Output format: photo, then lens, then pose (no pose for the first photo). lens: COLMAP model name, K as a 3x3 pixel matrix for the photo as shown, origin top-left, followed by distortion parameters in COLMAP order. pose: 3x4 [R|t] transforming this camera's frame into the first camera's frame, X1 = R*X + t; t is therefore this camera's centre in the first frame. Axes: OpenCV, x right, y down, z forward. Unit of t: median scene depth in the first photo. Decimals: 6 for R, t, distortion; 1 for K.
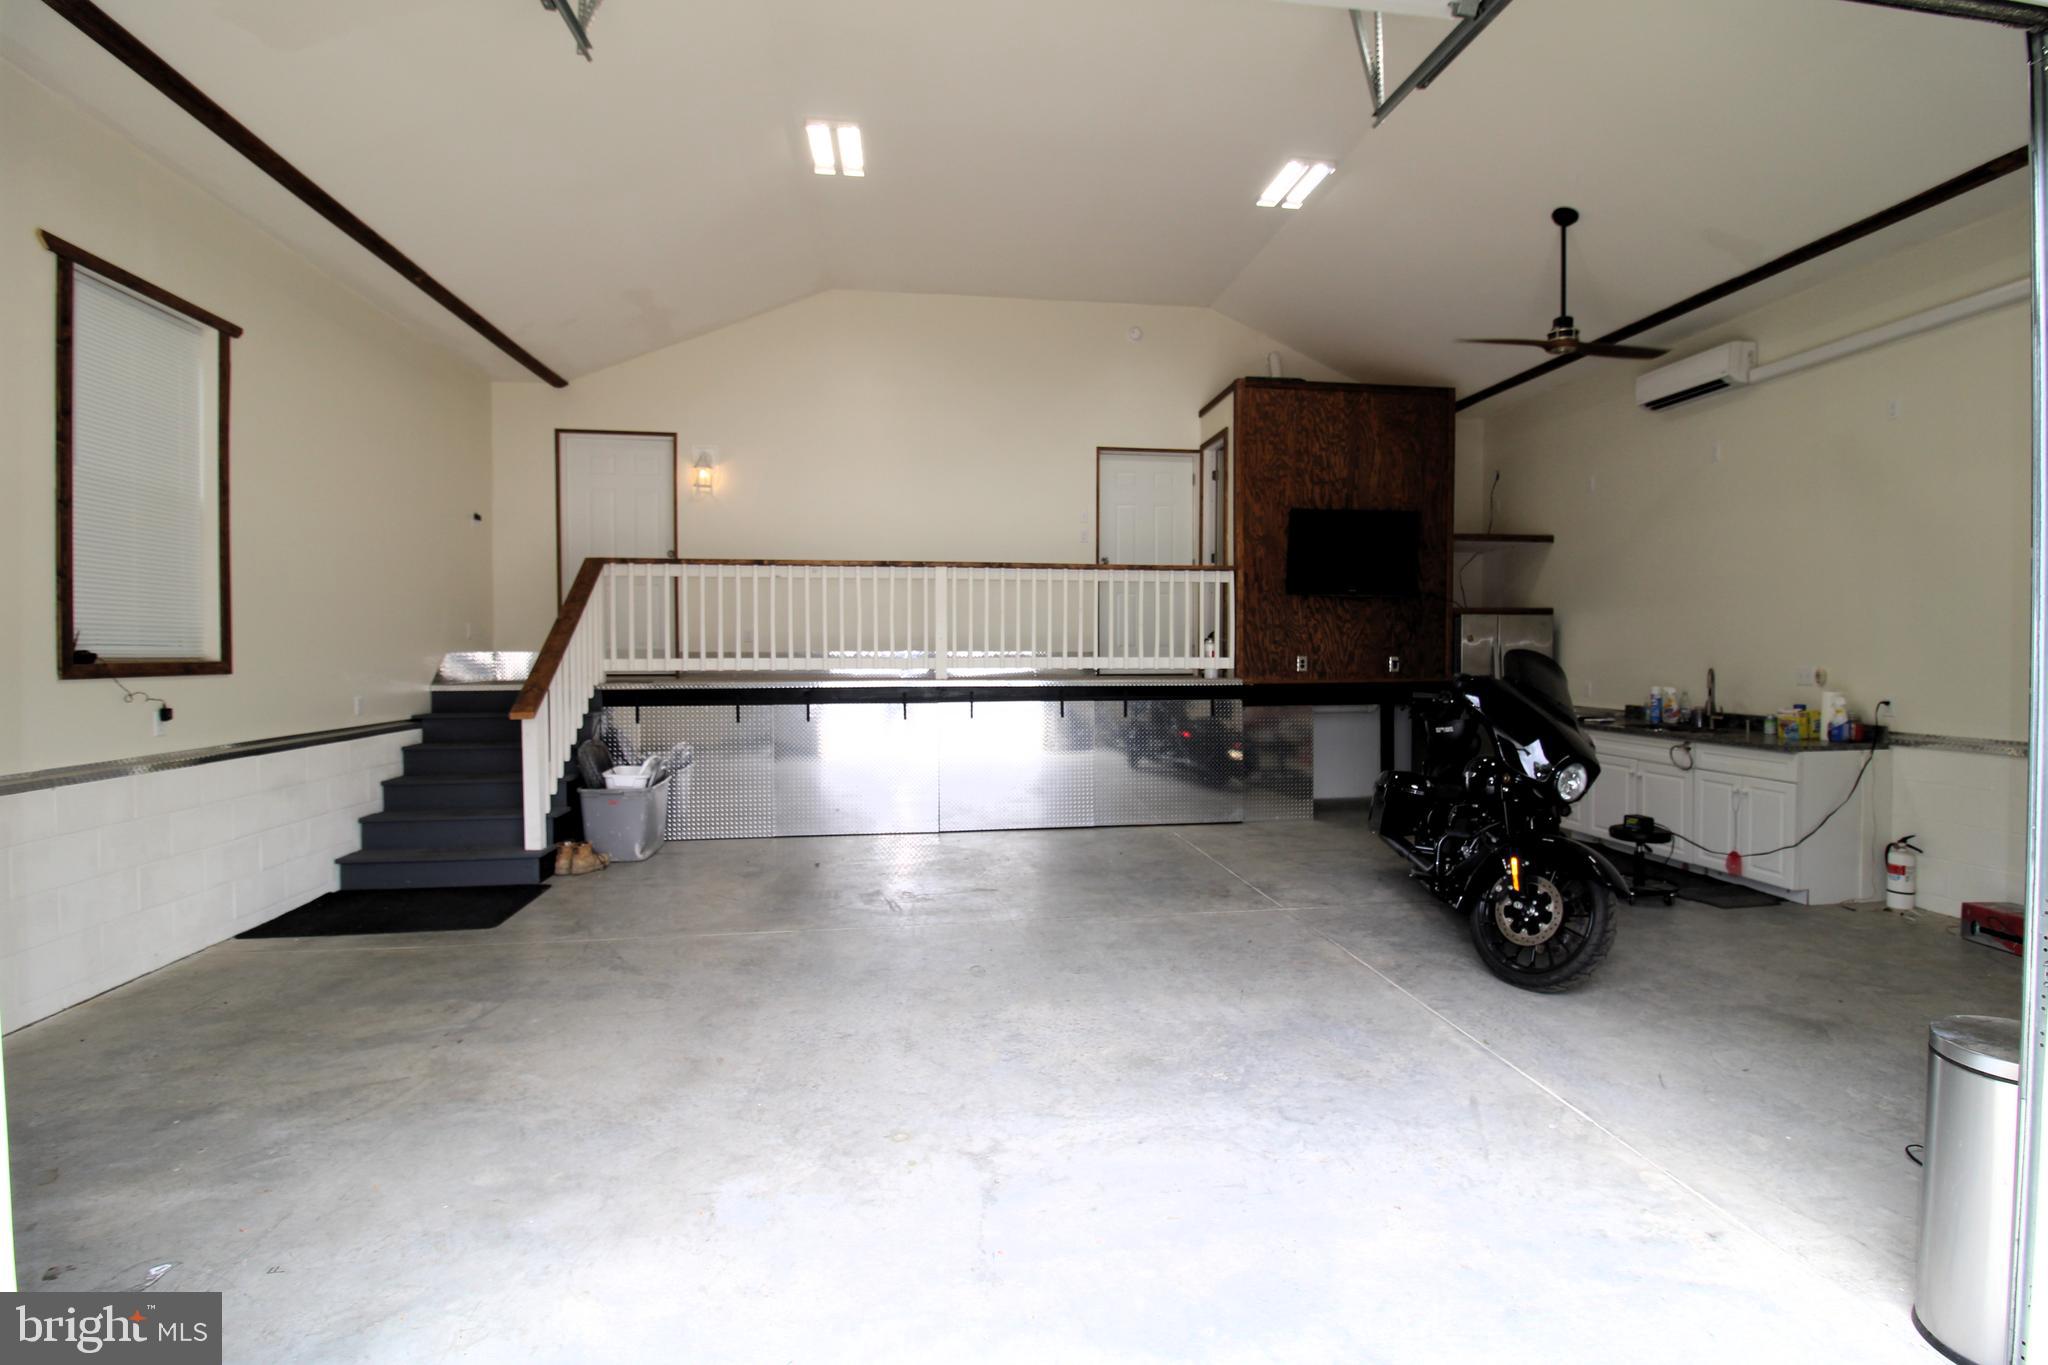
lens RADIAL K [[942.4, 0, 1038.2], [0, 942.4, 667.7], [0, 0, 1]] dist [-0.002542, -0.012334]
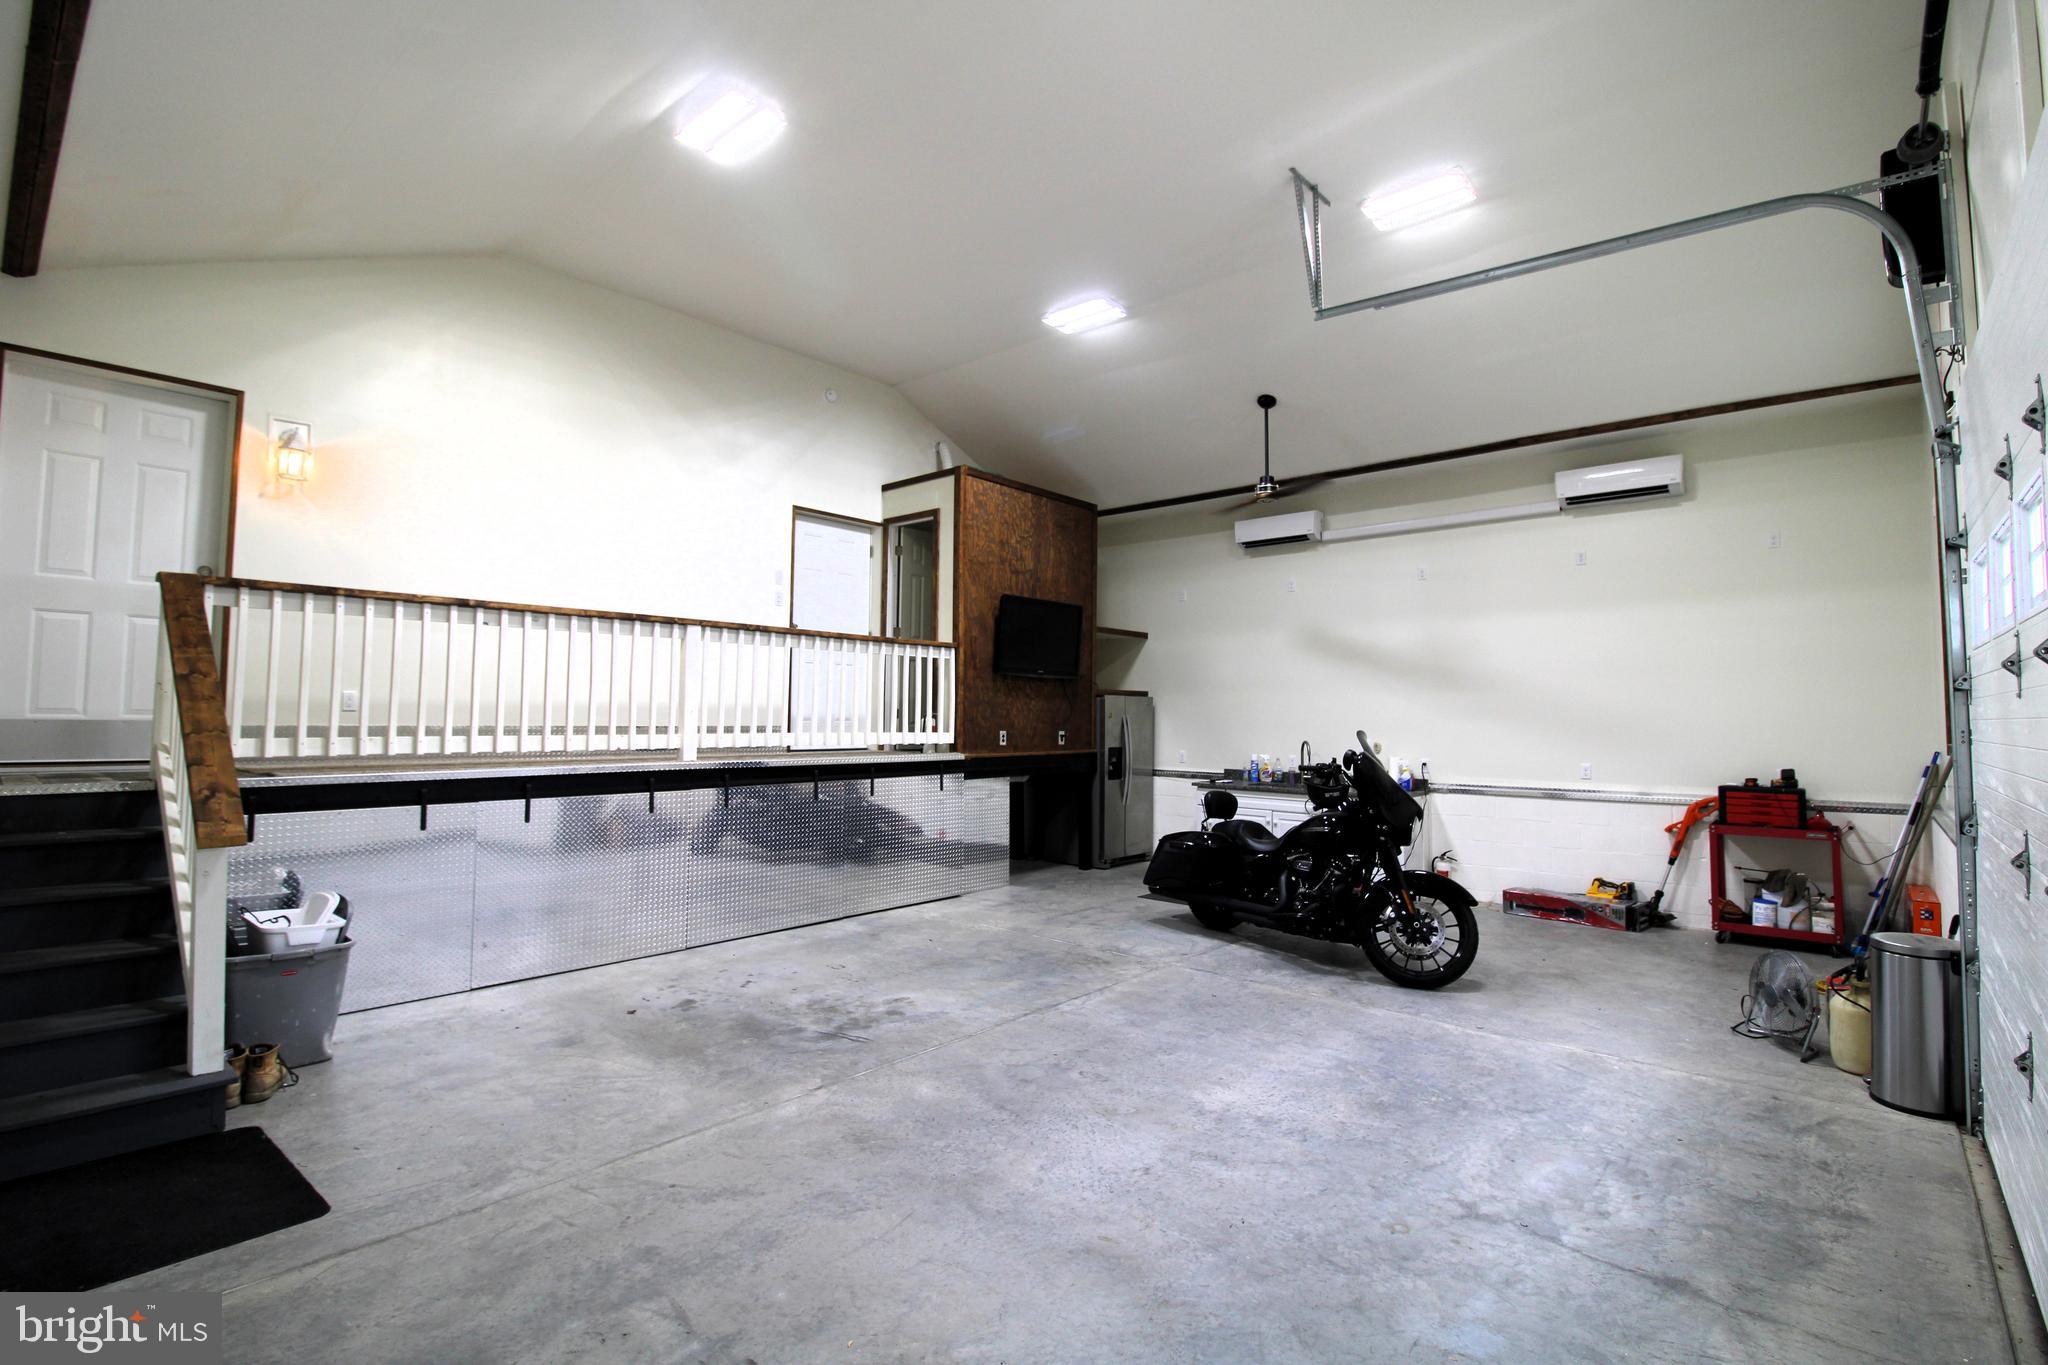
lens RADIAL K [[942.4, 0, 1038.4], [0, 942.4, 672.7], [0, 0, 1]] dist [-0.002542, -0.012334]
pose [[0.759529, 0.037670, 0.649382, -0.391429], [0.002524, 0.998144, -0.060853, -0.013265], [-0.650468, 0.047858, 0.758024, 0.160328]]
